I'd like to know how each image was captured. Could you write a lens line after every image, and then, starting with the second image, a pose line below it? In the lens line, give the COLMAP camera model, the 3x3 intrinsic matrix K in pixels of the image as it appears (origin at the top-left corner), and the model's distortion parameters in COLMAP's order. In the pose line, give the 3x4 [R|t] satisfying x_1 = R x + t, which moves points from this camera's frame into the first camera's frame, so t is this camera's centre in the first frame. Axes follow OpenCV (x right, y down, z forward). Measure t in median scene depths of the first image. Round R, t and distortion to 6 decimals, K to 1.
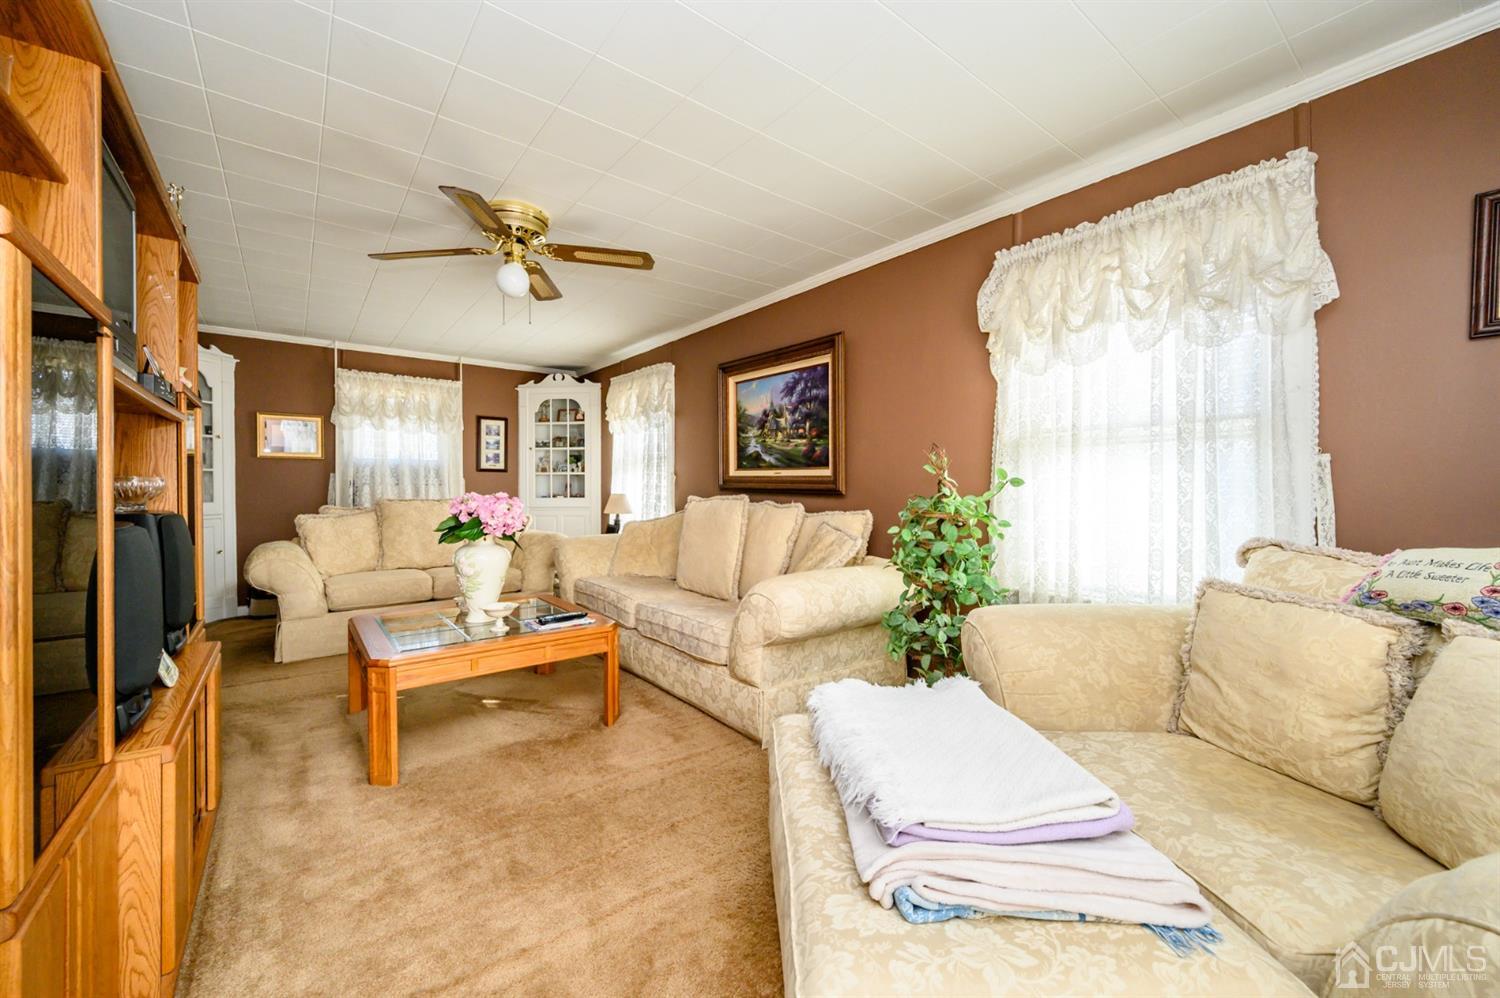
lens RADIAL K [[591.8, 0, 727.3], [0, 591.8, 497.5], [0, 0, 1]] dist [-0.001784, 0.000366]
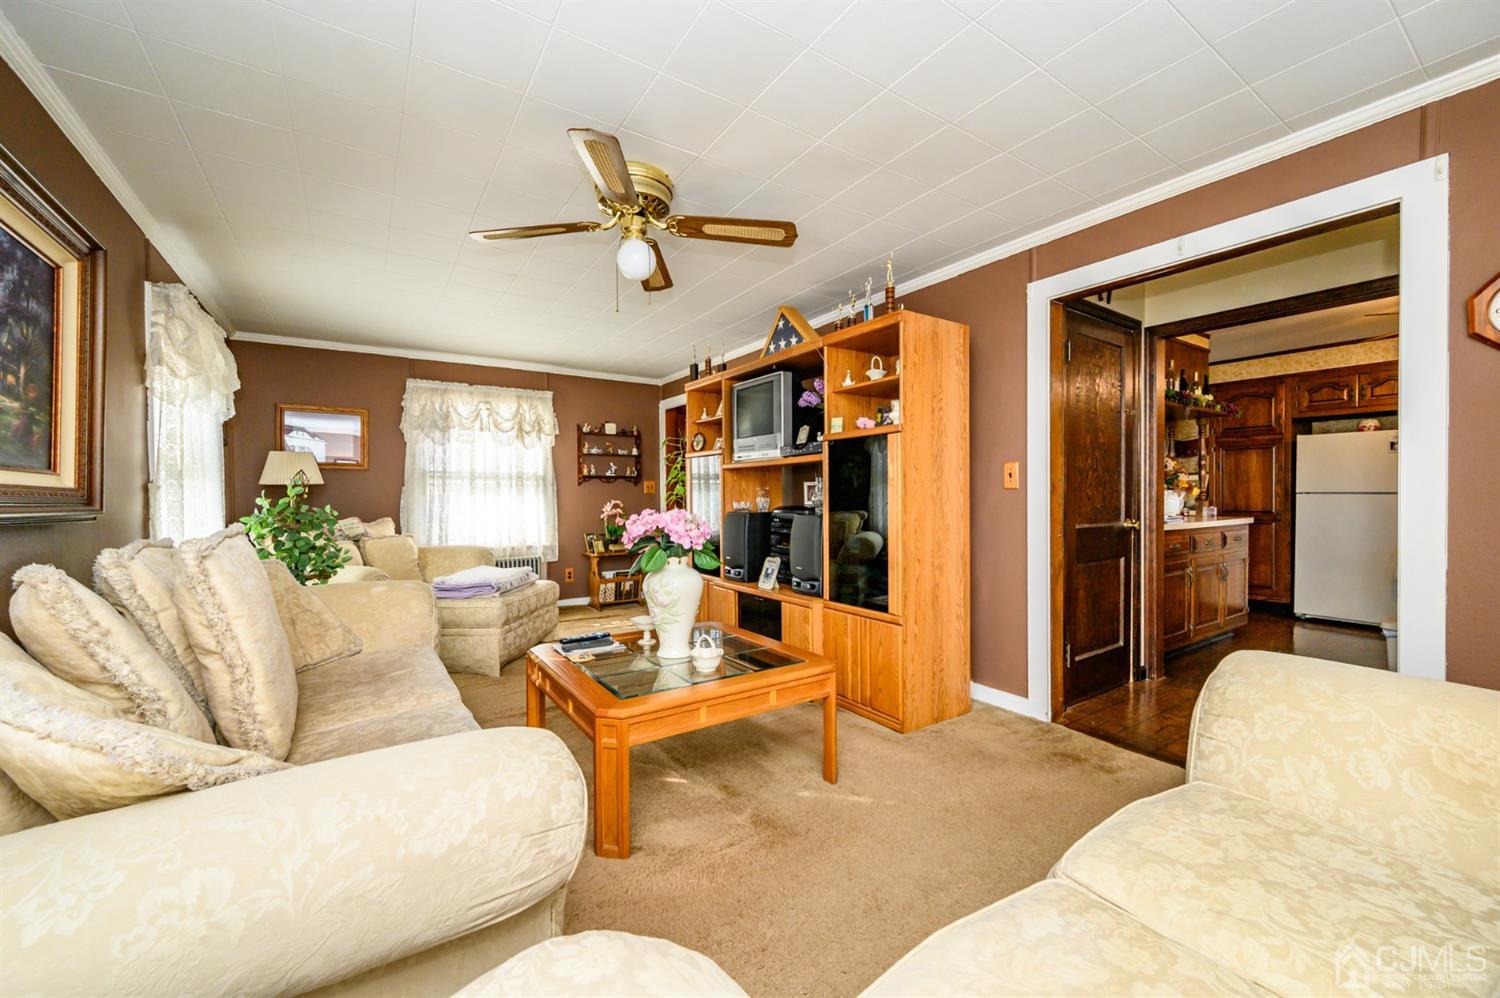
lens RADIAL K [[591.8, 0, 746.4], [0, 591.8, 501.4], [0, 0, 1]] dist [-0.001784, 0.000366]
pose [[-0.998456, 0.004976, 0.055317, -0.417568], [0.006544, 0.999581, 0.028193, -0.033789], [-0.055154, 0.028511, -0.998071, 1.382041]]
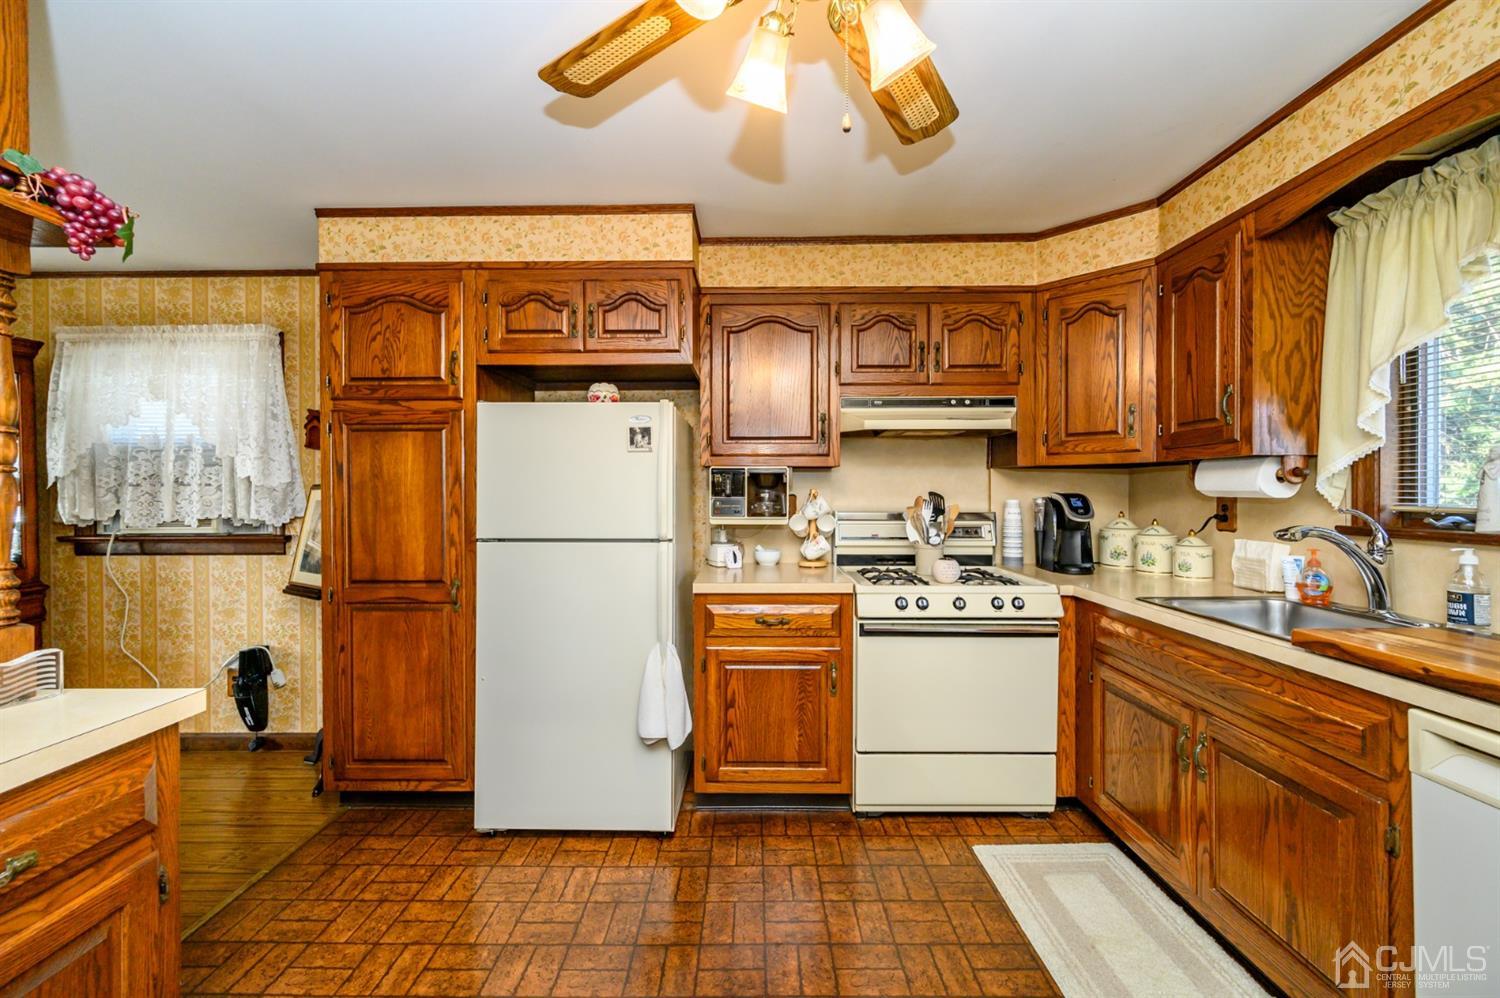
lens RADIAL K [[591.8, 0, 749.7], [0, 591.8, 494.6], [0, 0, 1]] dist [-0.001784, 0.000366]
pose [[-0.603966, 0.006729, -0.796982, -1.324029], [-0.009588, 0.999831, 0.015708, -0.062202], [0.796952, 0.017129, -0.603799, 0.491788]]
